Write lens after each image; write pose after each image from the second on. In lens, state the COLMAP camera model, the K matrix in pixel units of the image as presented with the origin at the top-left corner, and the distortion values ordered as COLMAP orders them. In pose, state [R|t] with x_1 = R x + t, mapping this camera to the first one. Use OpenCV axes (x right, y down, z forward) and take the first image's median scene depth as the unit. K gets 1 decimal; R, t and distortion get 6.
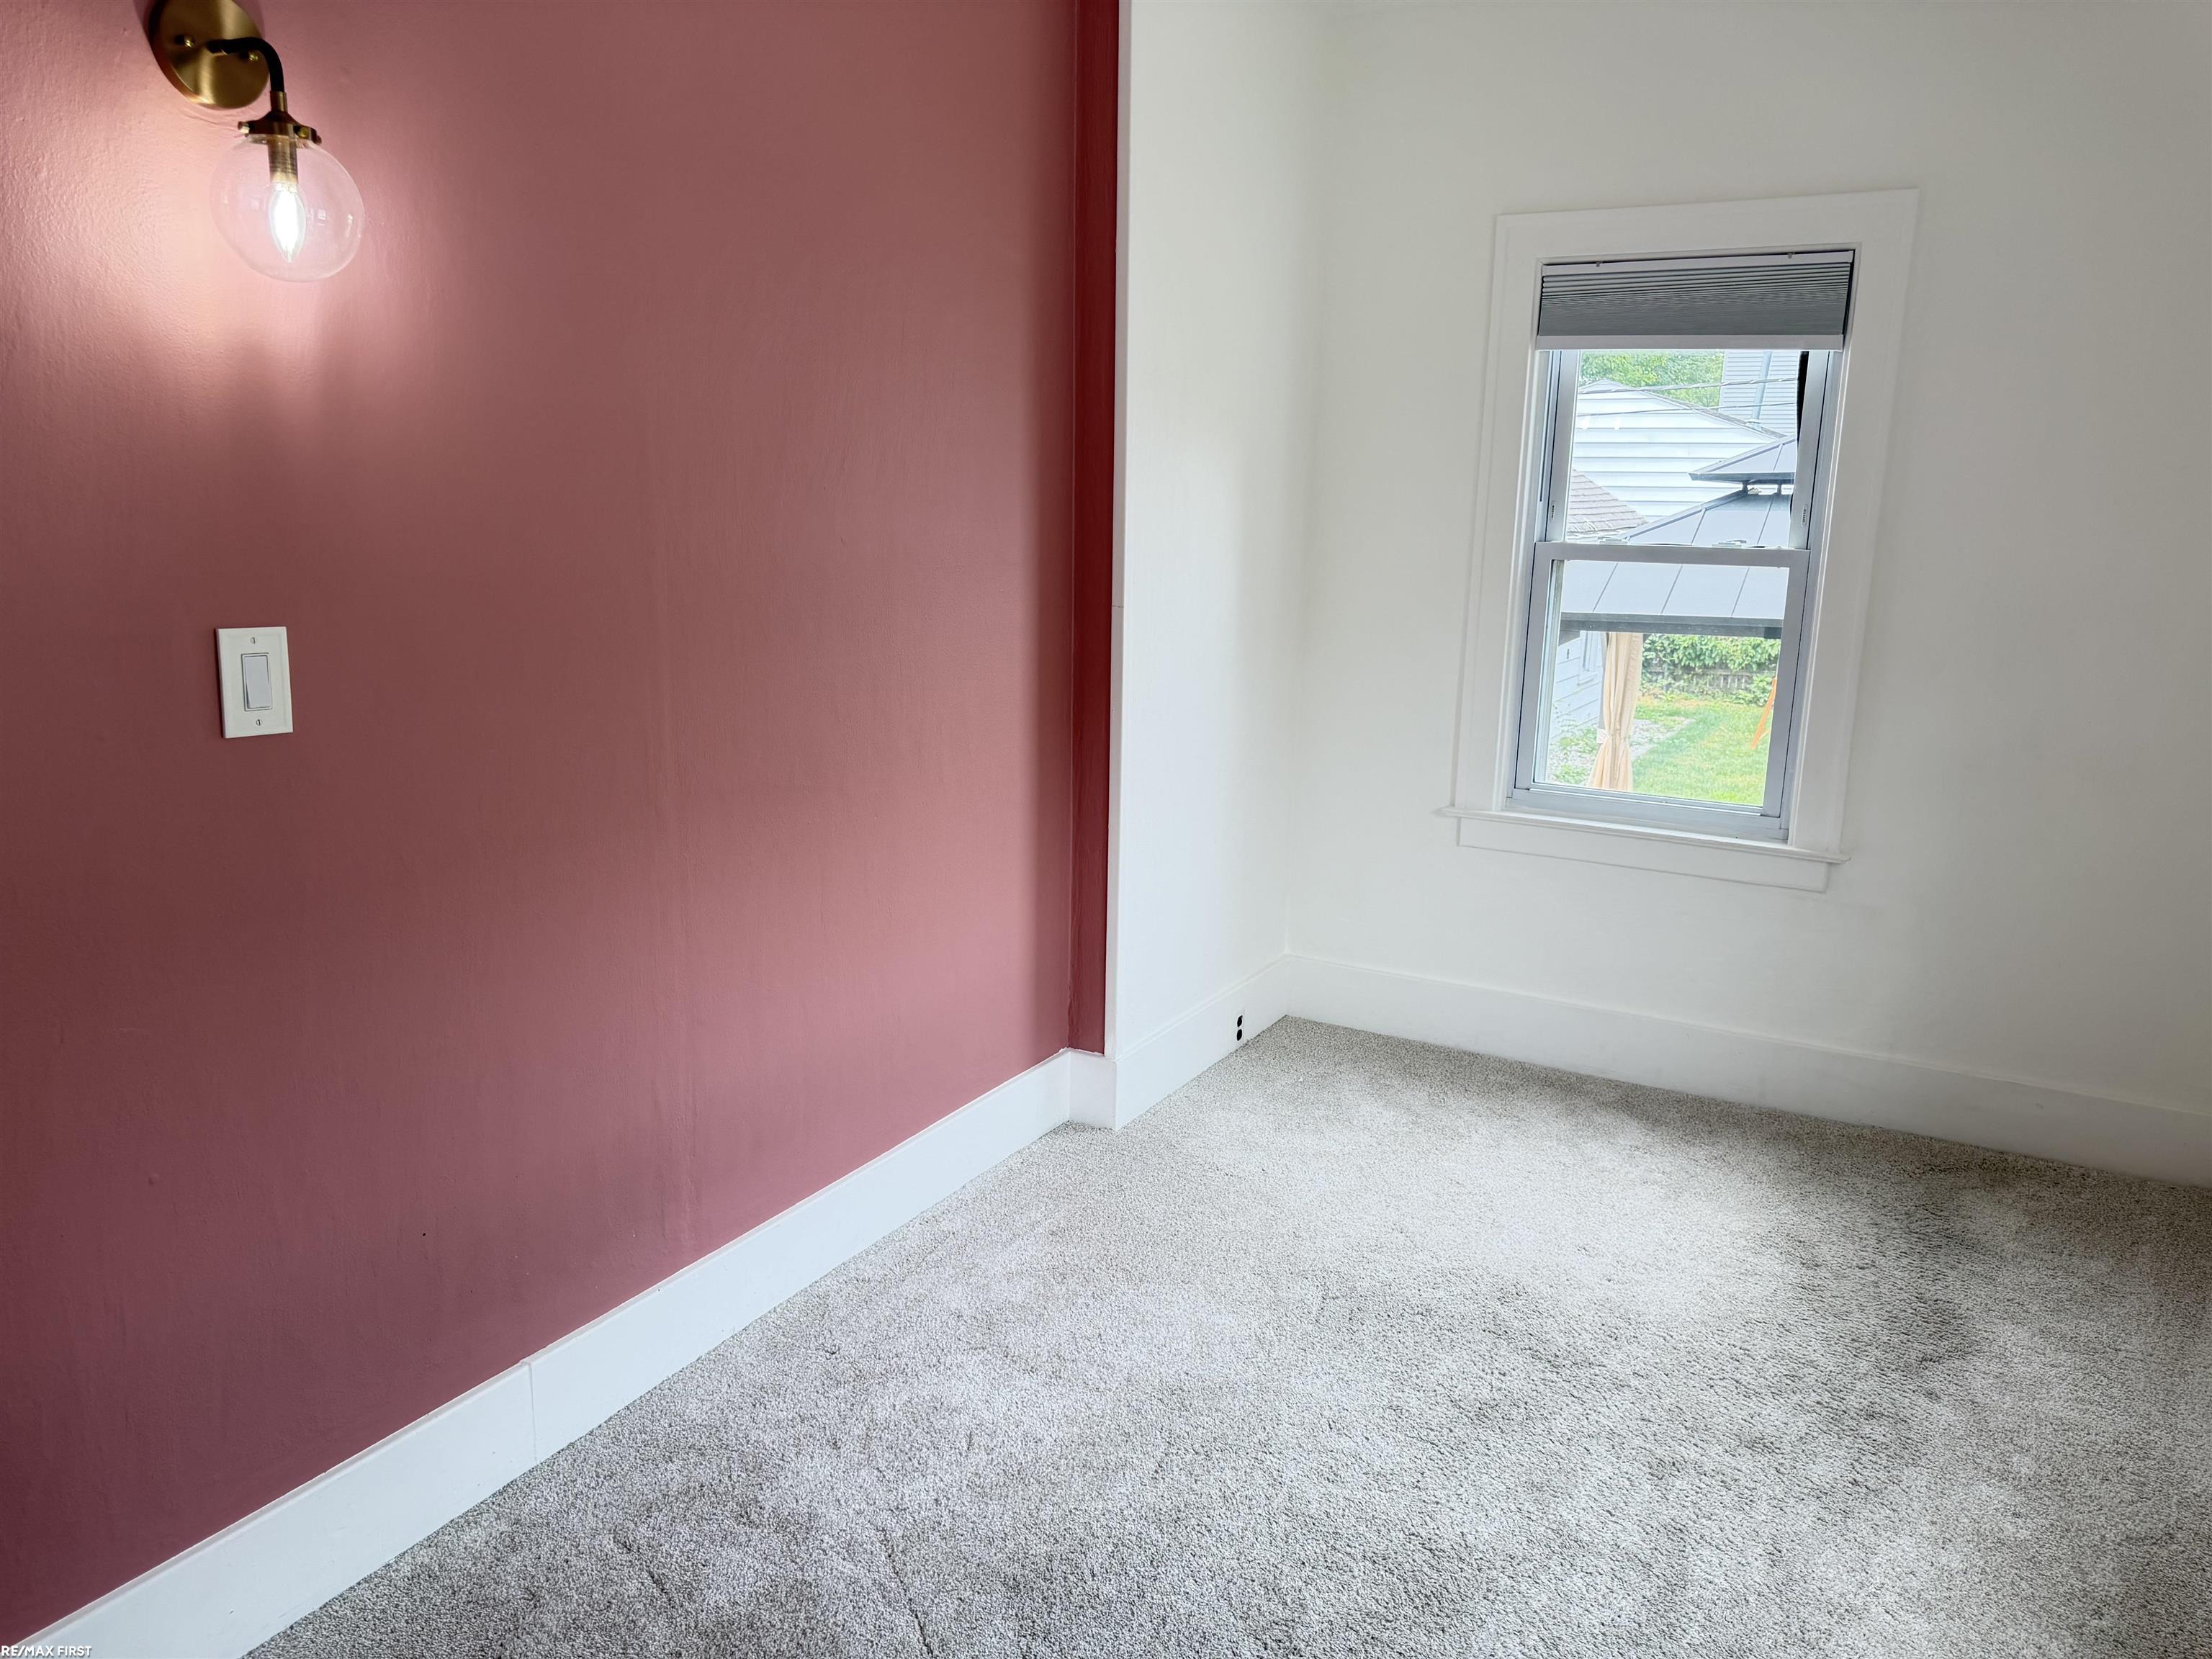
lens RADIAL K [[1551.0, 0, 1105.4], [0, 1551.0, 826.4], [0, 0, 1]] dist [0.034758, -0.038749]
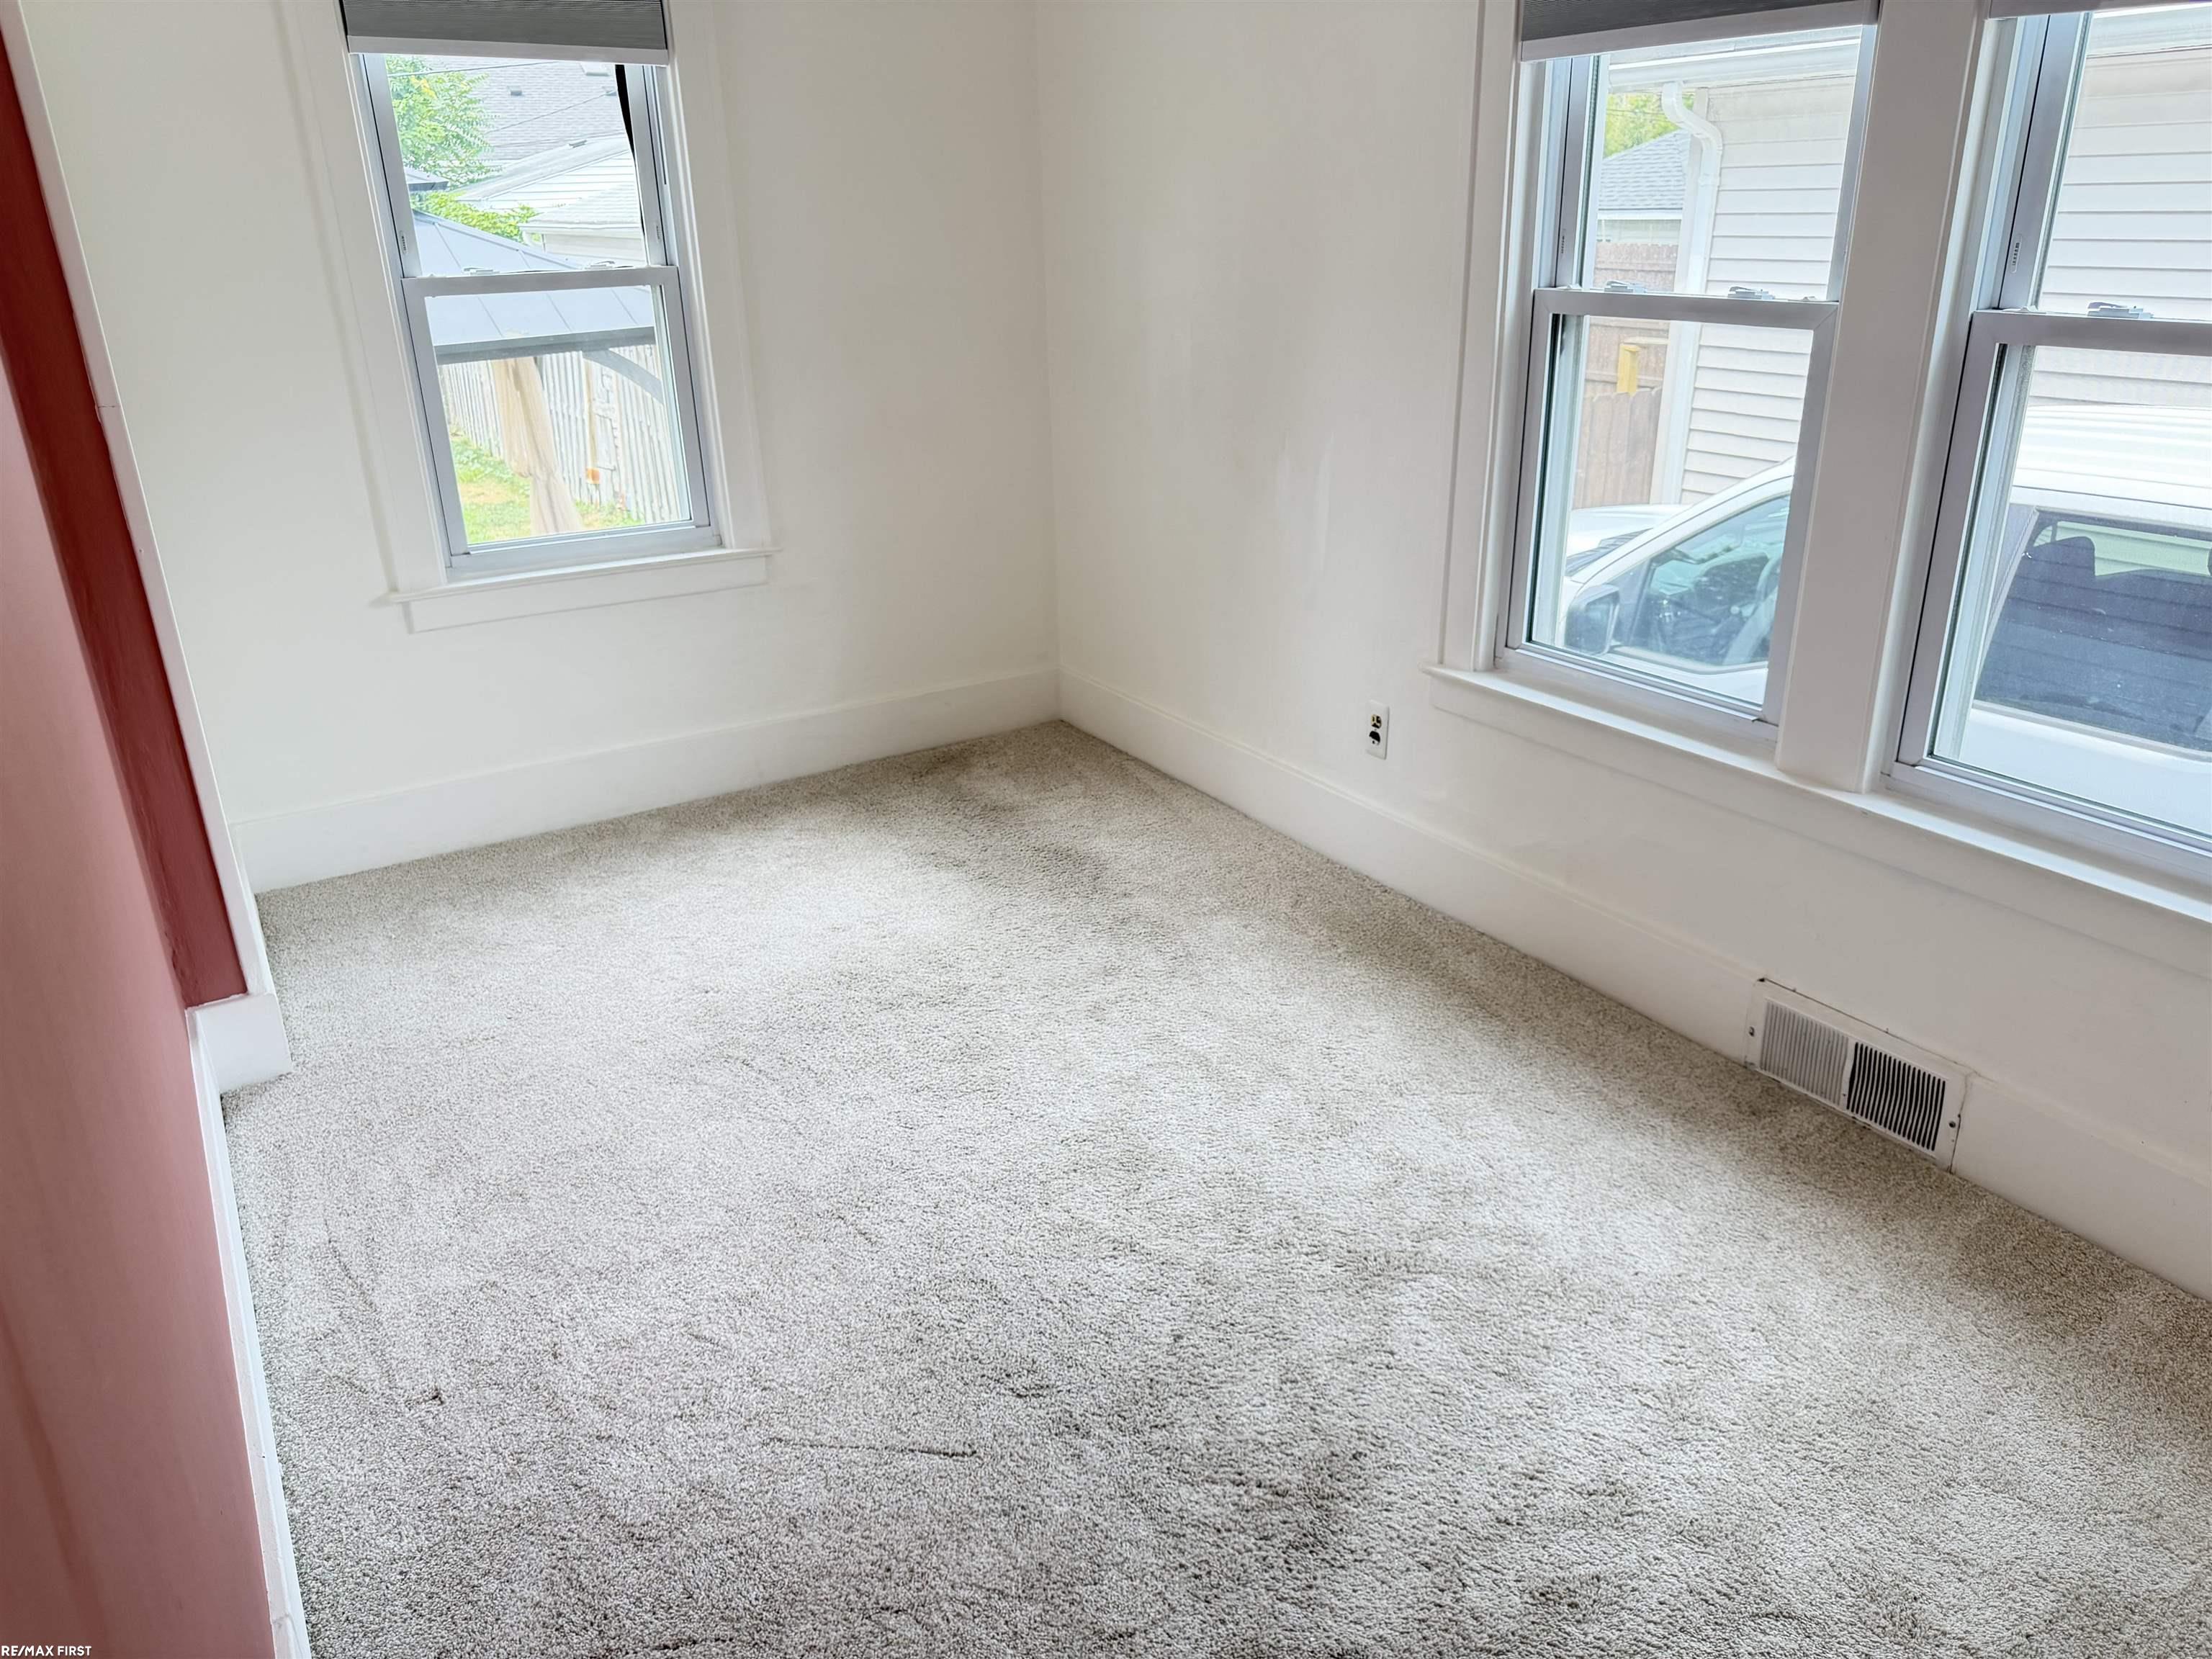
lens RADIAL K [[1551.0, 0, 1108.4], [0, 1551.0, 832.8], [0, 0, 1]] dist [0.034758, -0.038749]
pose [[0.480083, -0.355575, 0.801927, -0.397159], [0.220081, 0.933749, 0.282271, -0.053455], [-0.849167, 0.040975, 0.526532, 0.213803]]
